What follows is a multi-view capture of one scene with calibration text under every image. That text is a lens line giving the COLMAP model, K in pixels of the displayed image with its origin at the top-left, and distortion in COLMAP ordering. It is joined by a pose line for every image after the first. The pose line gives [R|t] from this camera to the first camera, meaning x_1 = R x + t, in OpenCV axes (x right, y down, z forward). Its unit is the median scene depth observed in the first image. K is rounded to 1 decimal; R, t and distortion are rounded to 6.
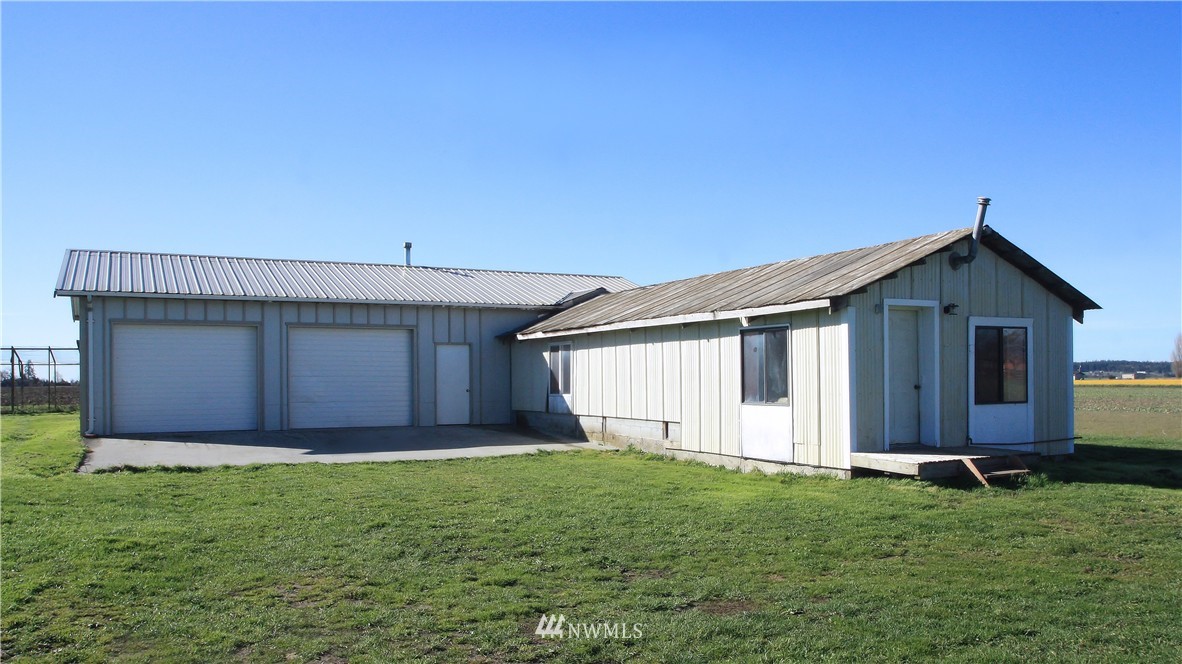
lens RADIAL K [[941.3, 0, 591.0], [0, 941.3, 332.0], [0, 0, 1]] dist [-0.005464, -0.000475]
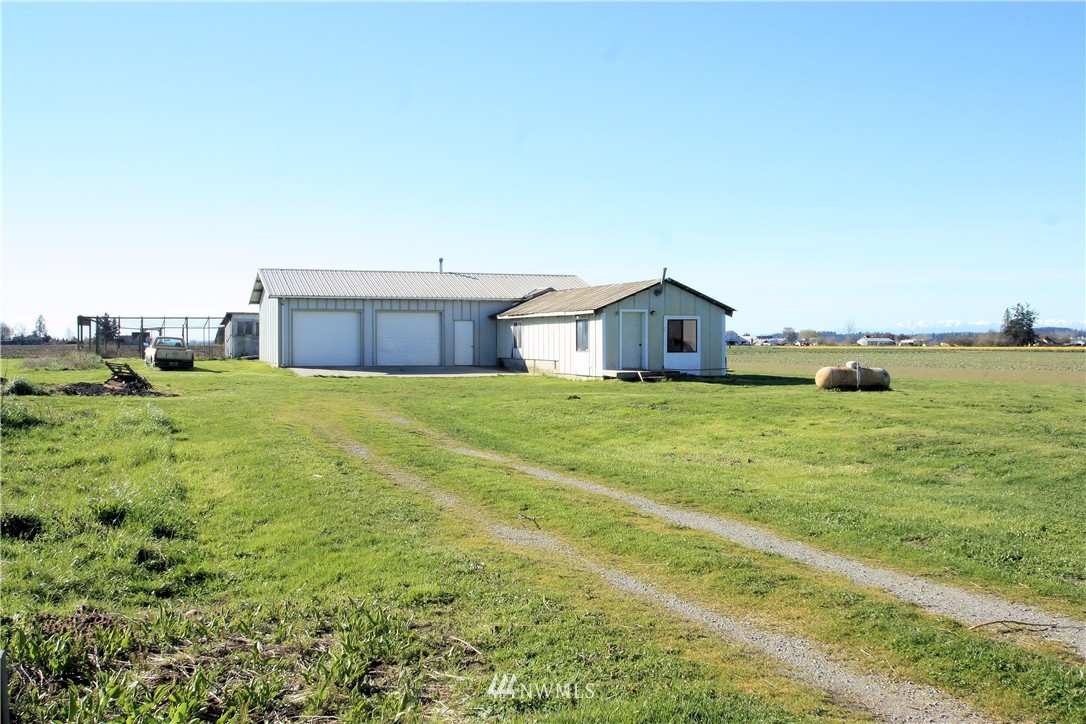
lens RADIAL K [[1207.0, 0, 543.0], [0, 1207.0, 362.0], [0, 0, 1]] dist [0.004809, 0.001224]
pose [[0.991677, 0.010370, -0.128330, 0.335626], [-0.001766, 0.997753, 0.066974, -0.070571], [0.128736, -0.066190, 0.989467, -1.418140]]
